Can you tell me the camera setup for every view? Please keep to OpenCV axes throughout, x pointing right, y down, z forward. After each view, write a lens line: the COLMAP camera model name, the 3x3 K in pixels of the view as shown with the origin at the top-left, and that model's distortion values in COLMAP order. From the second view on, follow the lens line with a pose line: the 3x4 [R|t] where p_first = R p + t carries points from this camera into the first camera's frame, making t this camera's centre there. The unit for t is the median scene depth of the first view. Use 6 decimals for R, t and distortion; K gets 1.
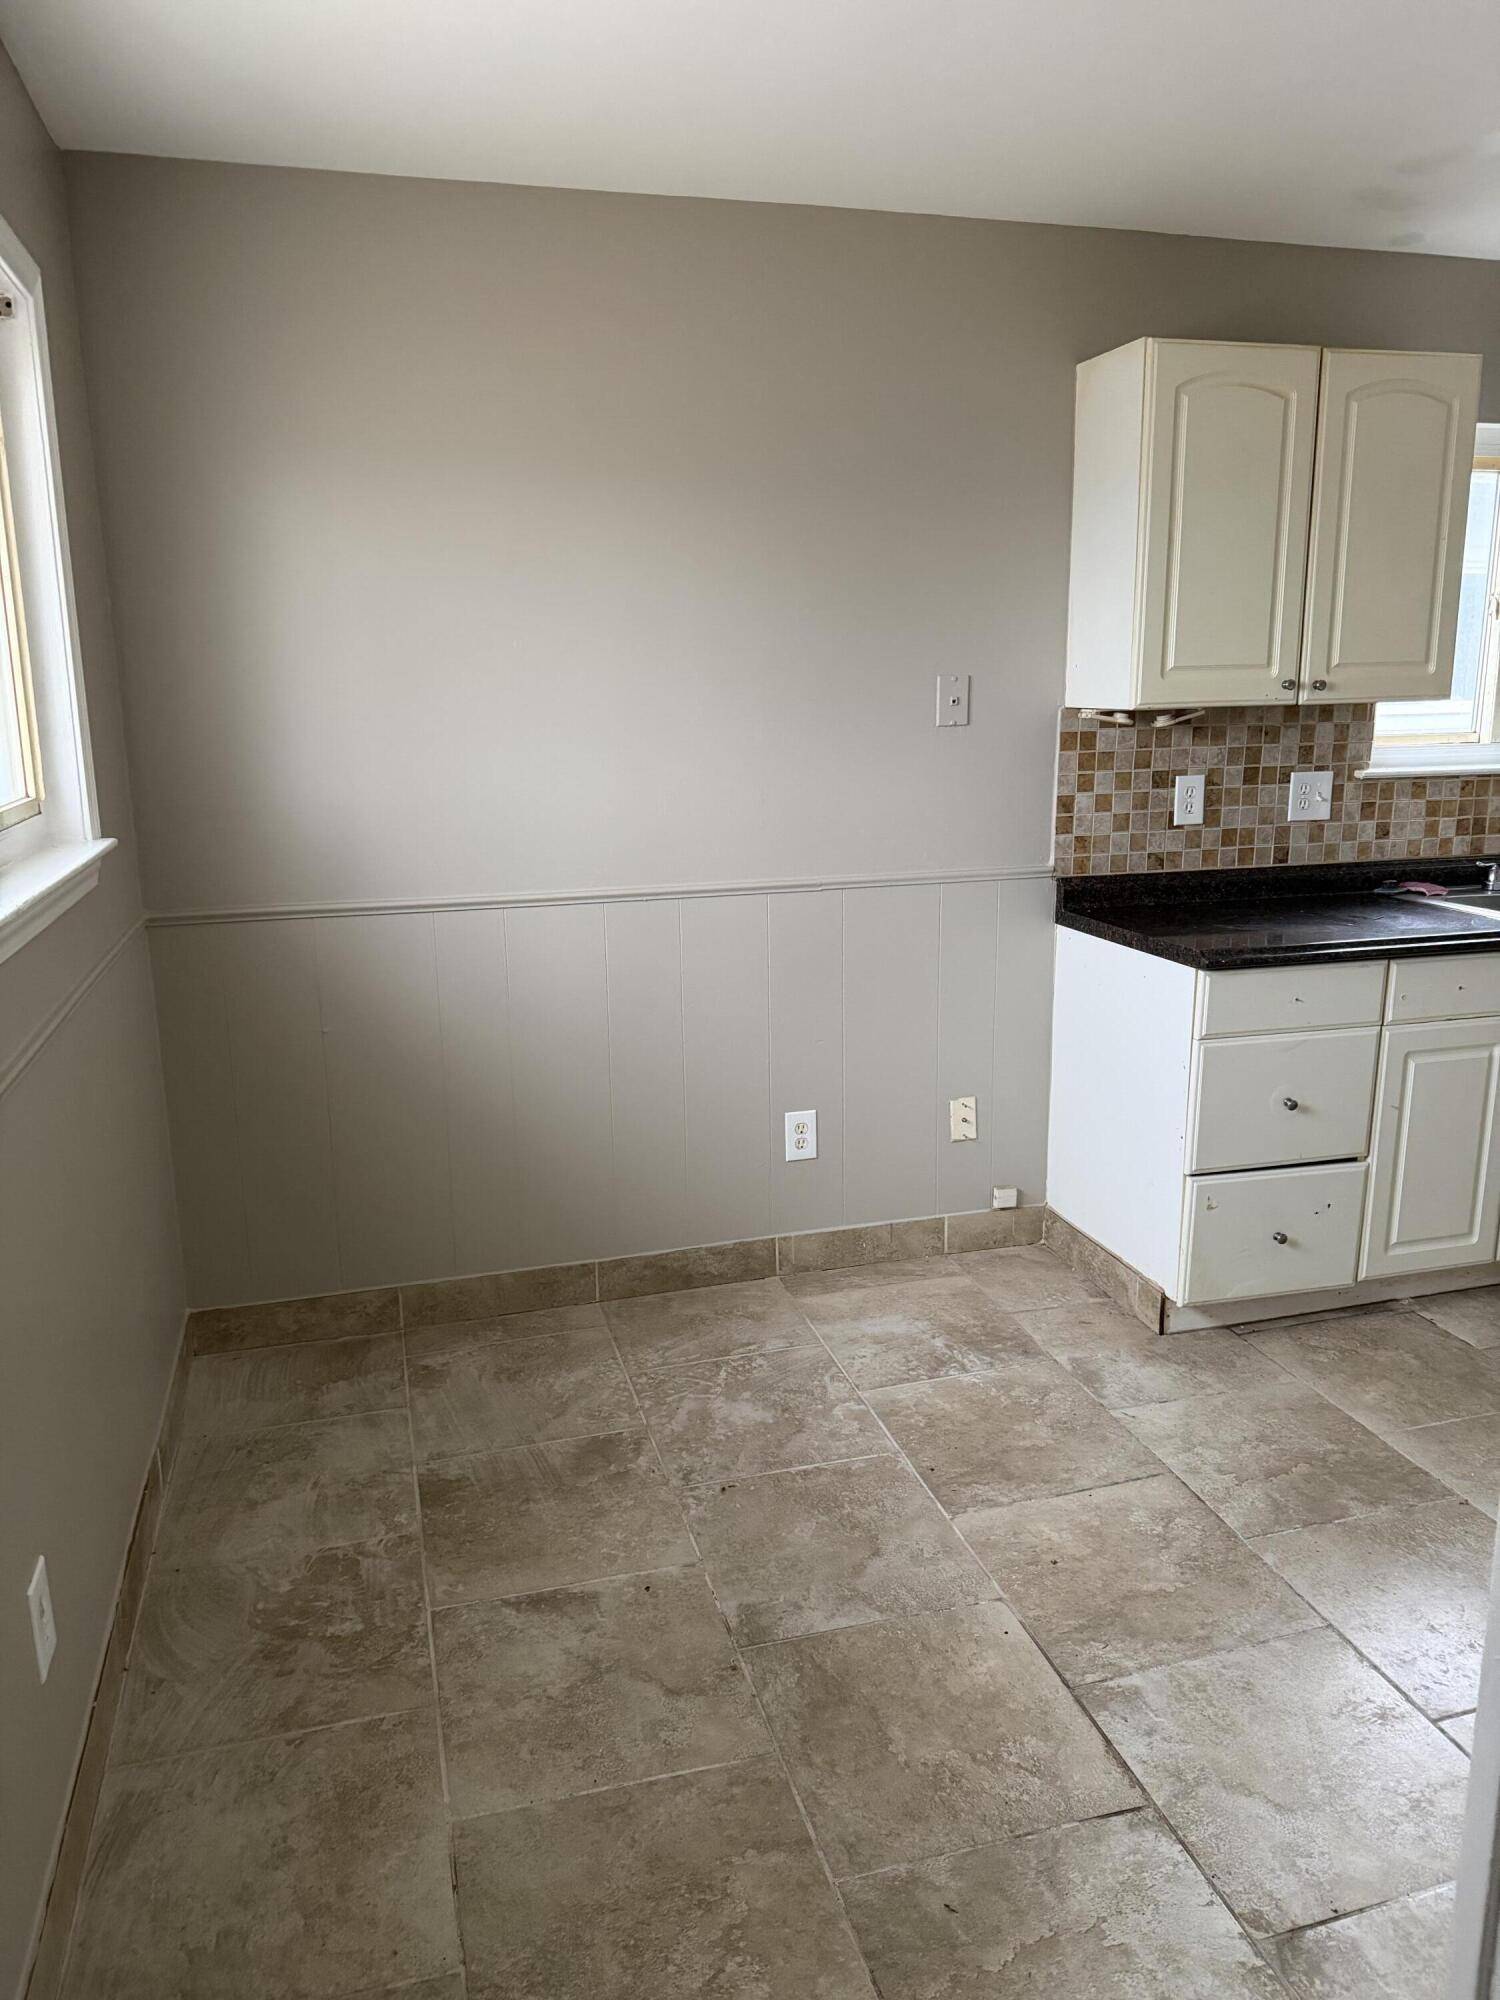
lens RADIAL K [[1408.6, 0, 745.5], [0, 1408.6, 967.2], [0, 0, 1]] dist [0.222863, -0.325934]
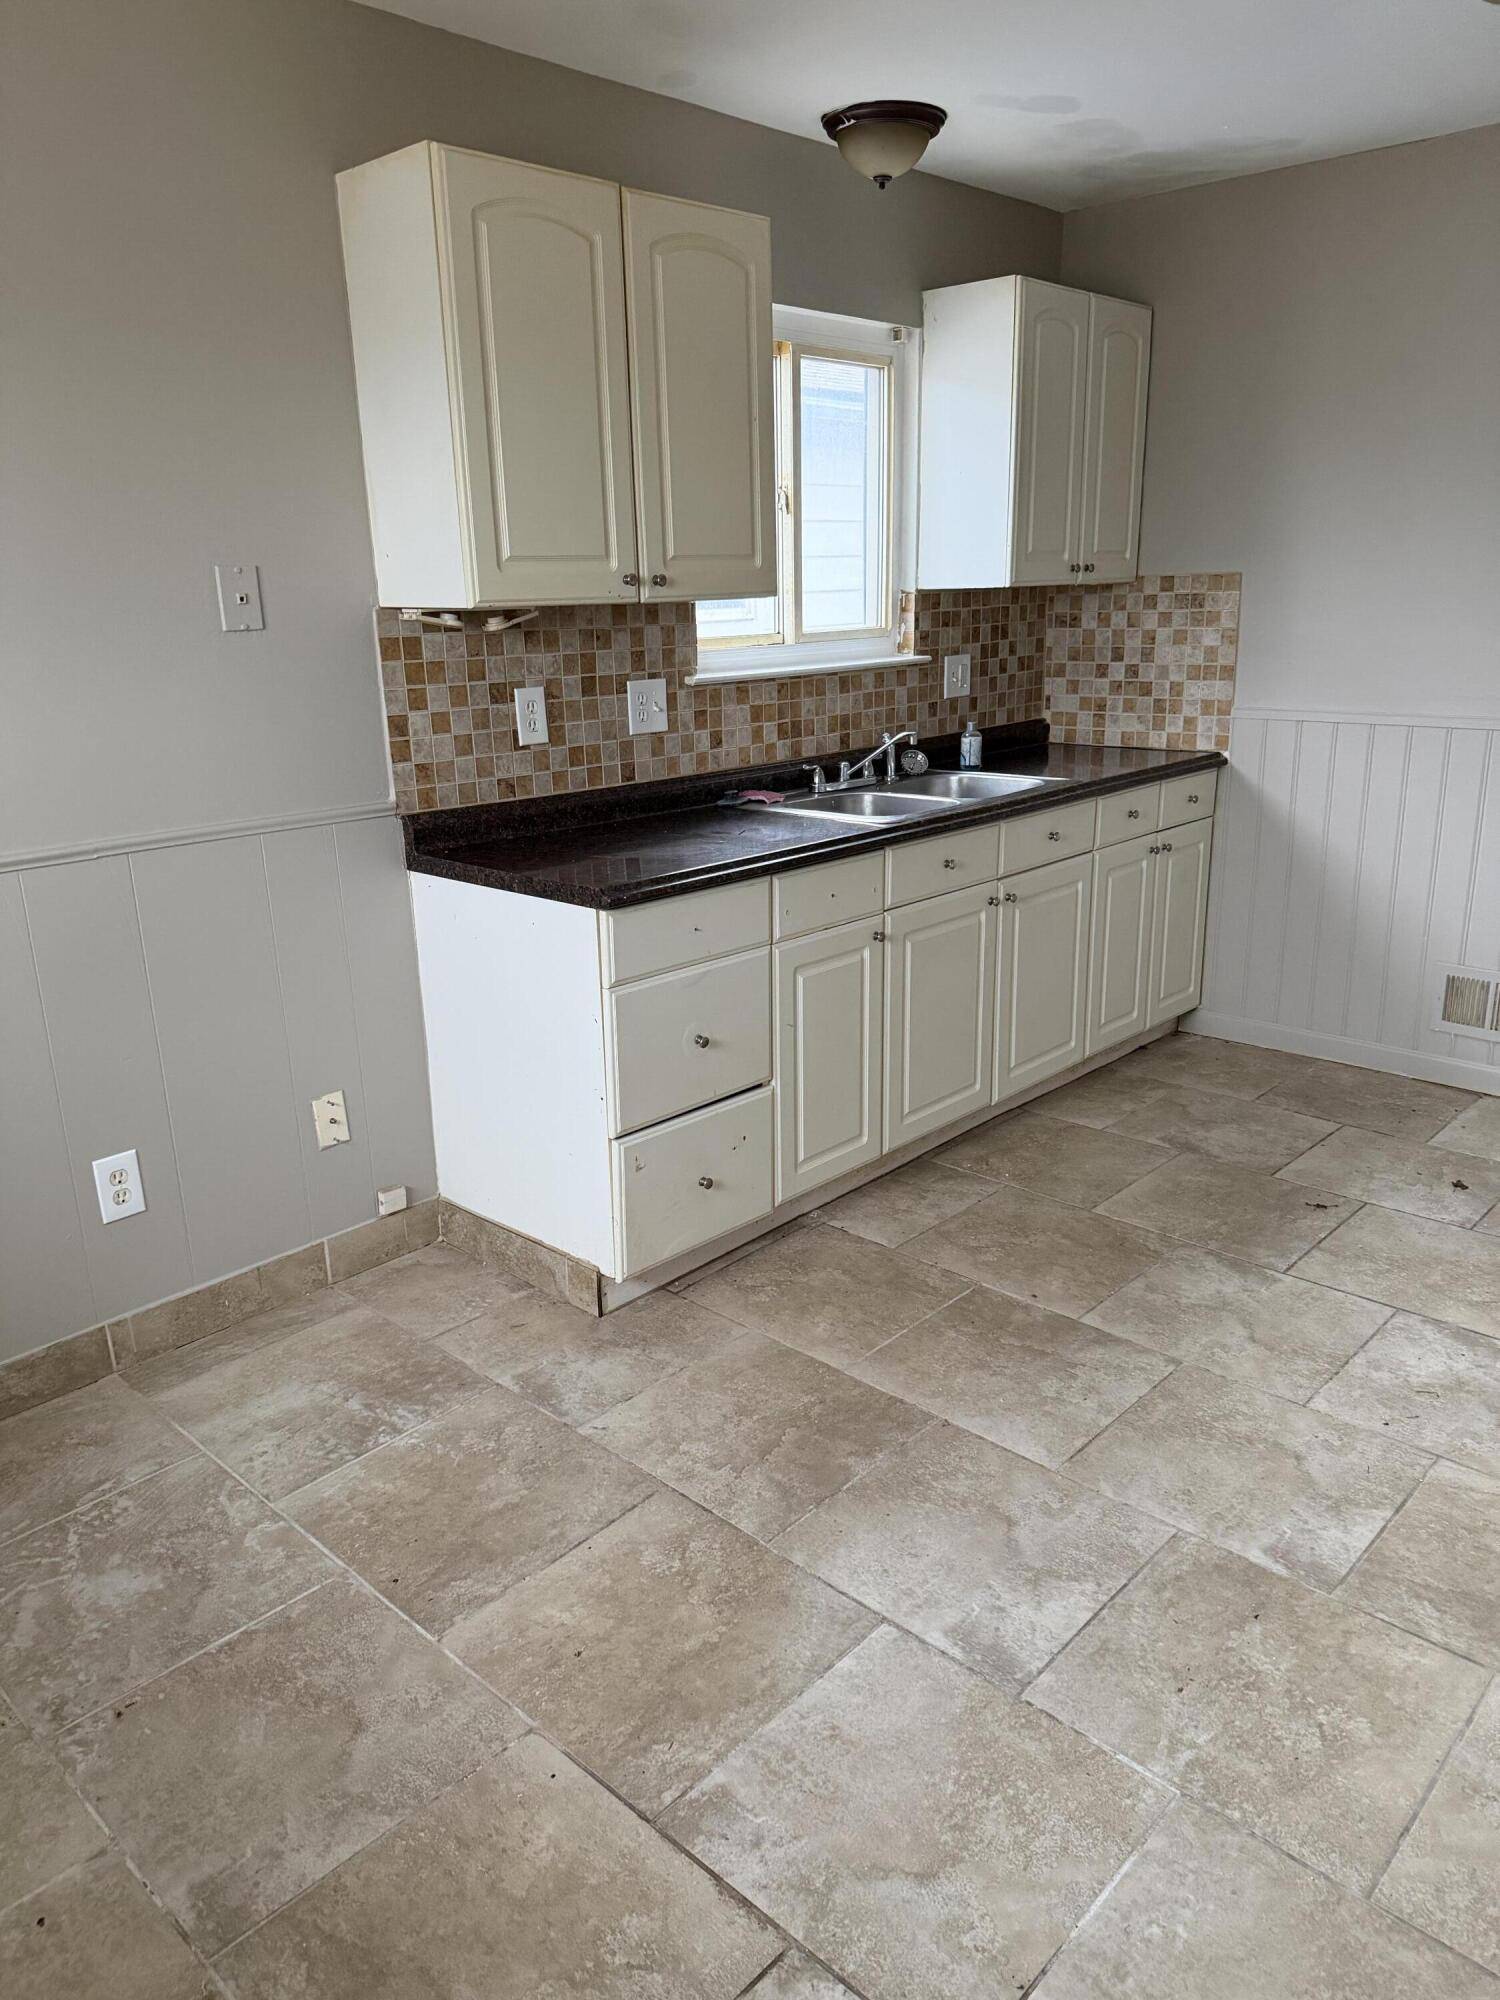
lens RADIAL K [[1404.0, 0, 750.0], [0, 1404.0, 1000.0], [0, 0, 1]] dist [0.118994, -0.190043]
pose [[0.859698, -0.154198, 0.486972, -0.029461], [0.117609, 0.987487, 0.105058, -0.021116], [-0.497079, -0.033046, 0.867076, 0.192576]]
